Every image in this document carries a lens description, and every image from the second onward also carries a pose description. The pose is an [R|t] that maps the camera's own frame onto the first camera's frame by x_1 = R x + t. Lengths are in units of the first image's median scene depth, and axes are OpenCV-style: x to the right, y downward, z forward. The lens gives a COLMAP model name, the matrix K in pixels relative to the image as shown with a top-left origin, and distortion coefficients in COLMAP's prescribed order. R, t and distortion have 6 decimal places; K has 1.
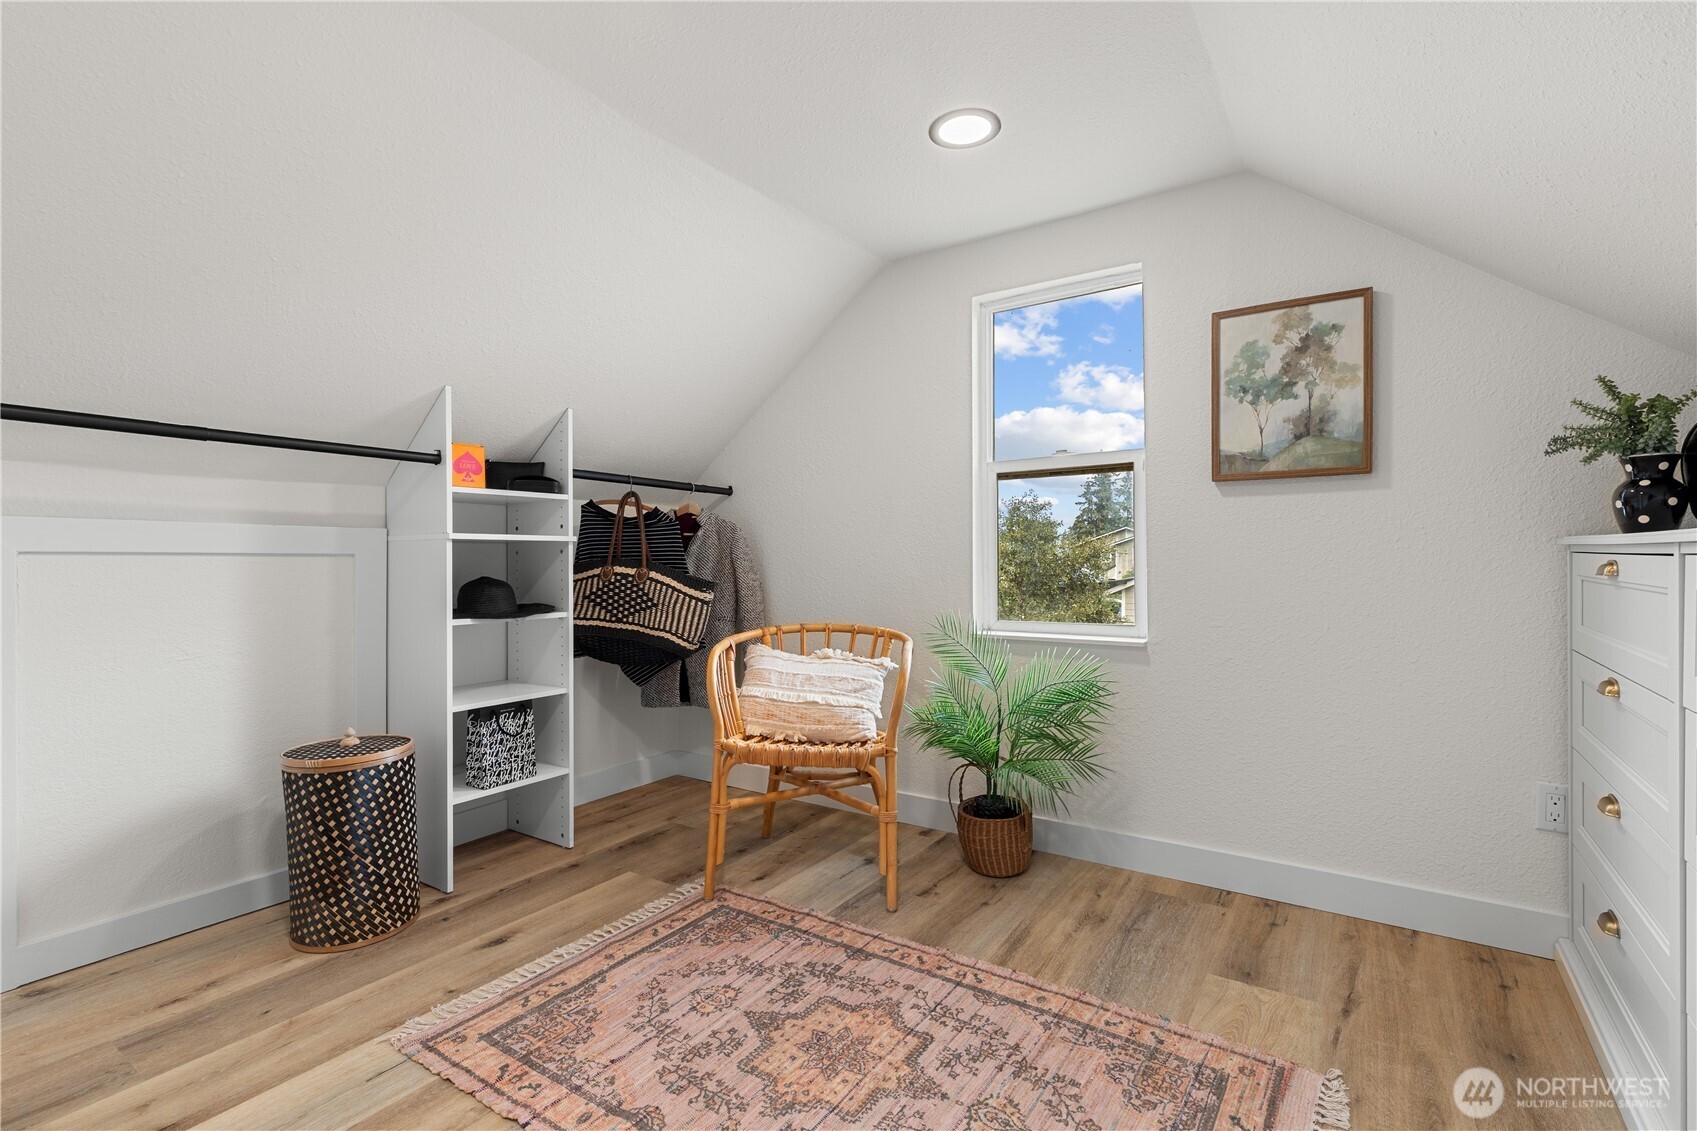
lens RADIAL K [[773.5, 0, 843.1], [0, 773.5, 571.2], [0, 0, 1]] dist [0.003333, -0.000380]
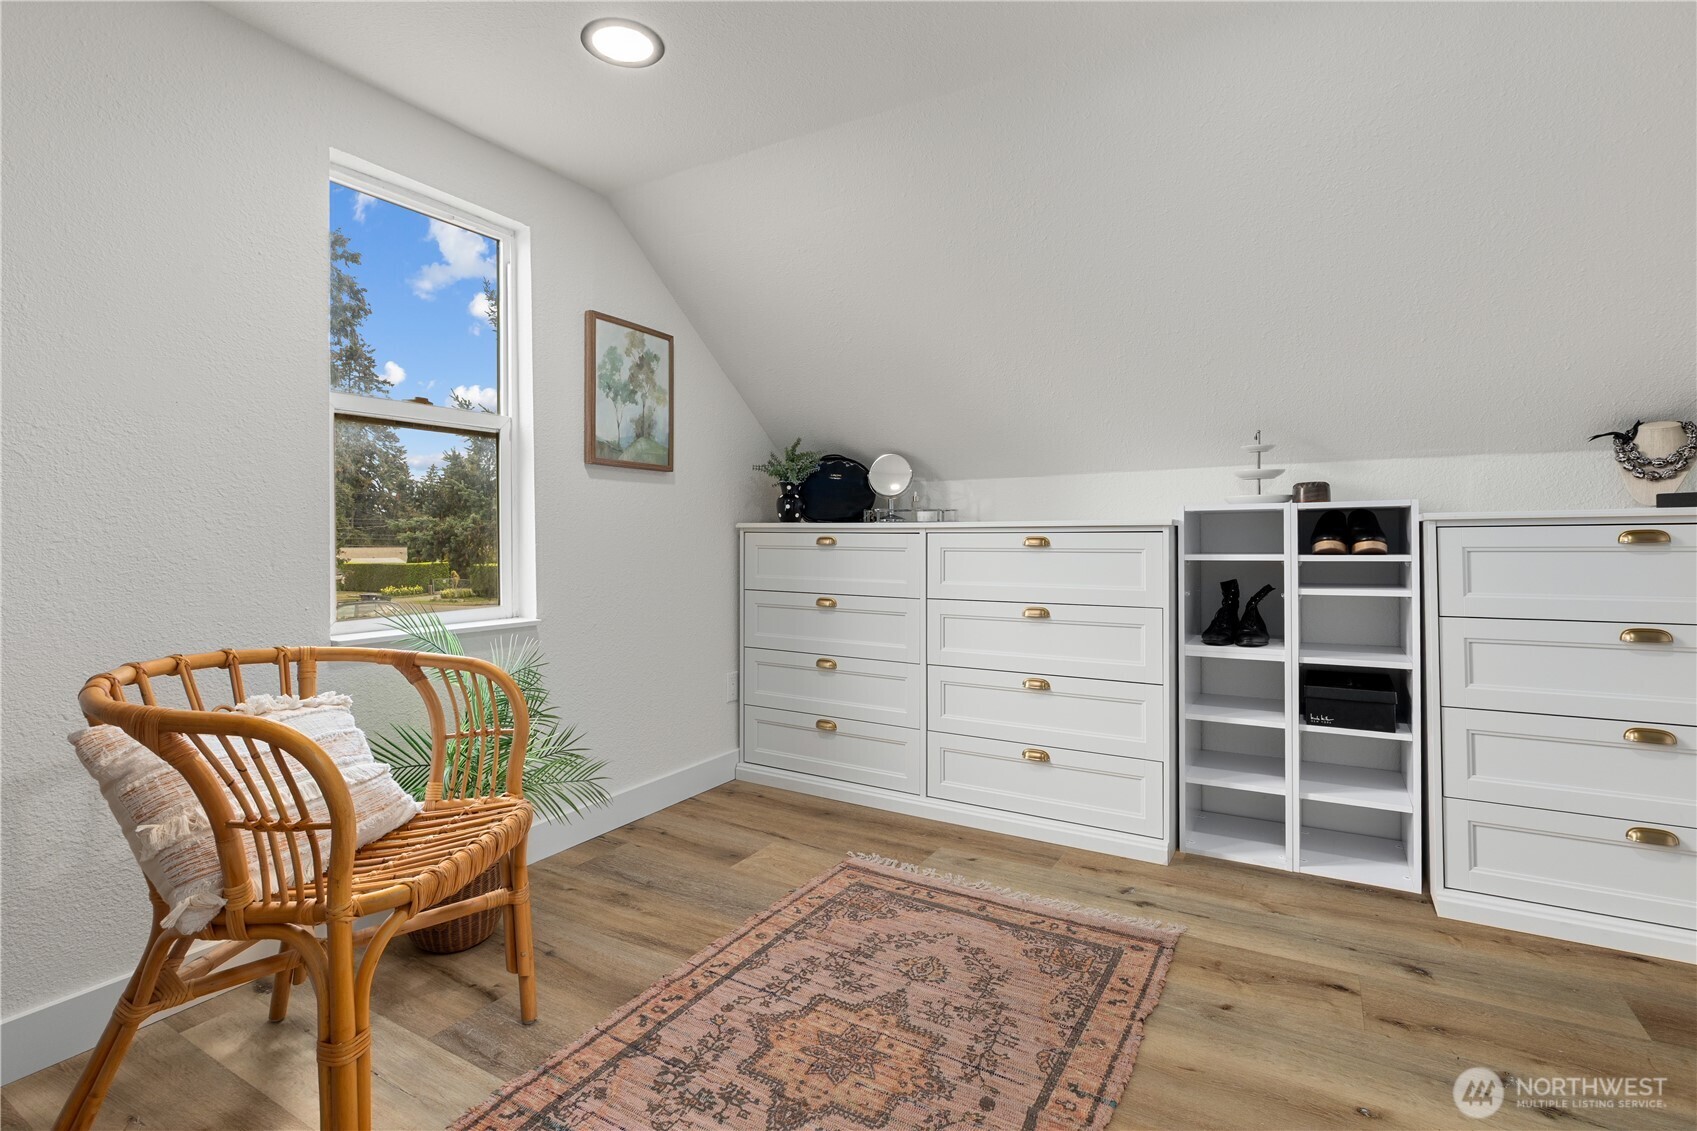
lens RADIAL K [[807.0, 0, 846.8], [0, 807.0, 531.1], [0, 0, 1]] dist [-0.002292, -0.000318]
pose [[-0.066221, 0.012325, 0.997729, -0.784725], [0.016277, 0.999804, -0.011270, -0.002579], [-0.997672, 0.015494, -0.066409, 0.831796]]
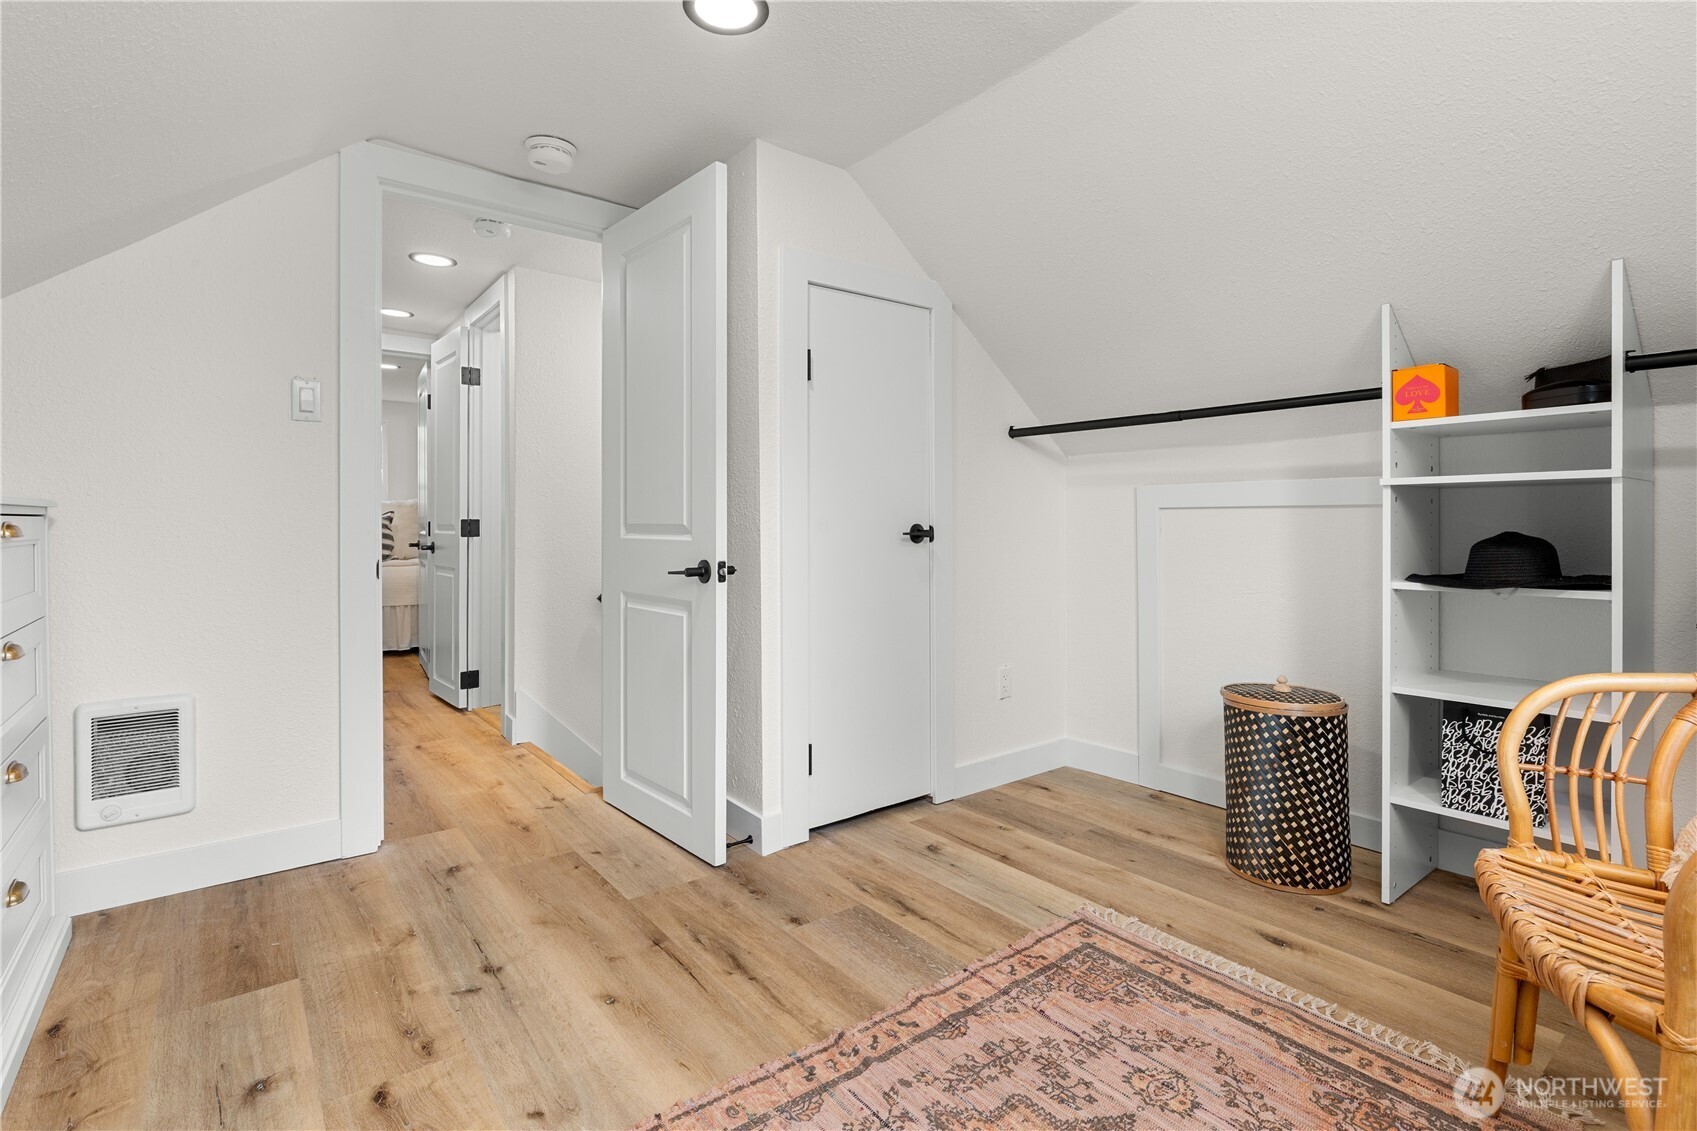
lens RADIAL K [[807.0, 0, 845.0], [0, 807.0, 518.0], [0, 0, 1]] dist [-0.002292, -0.000318]
pose [[-0.313564, 0.003303, -0.949561, 0.601555], [-0.003342, 0.999984, 0.004582, -0.009476], [0.949561, 0.004610, -0.313547, 0.841231]]
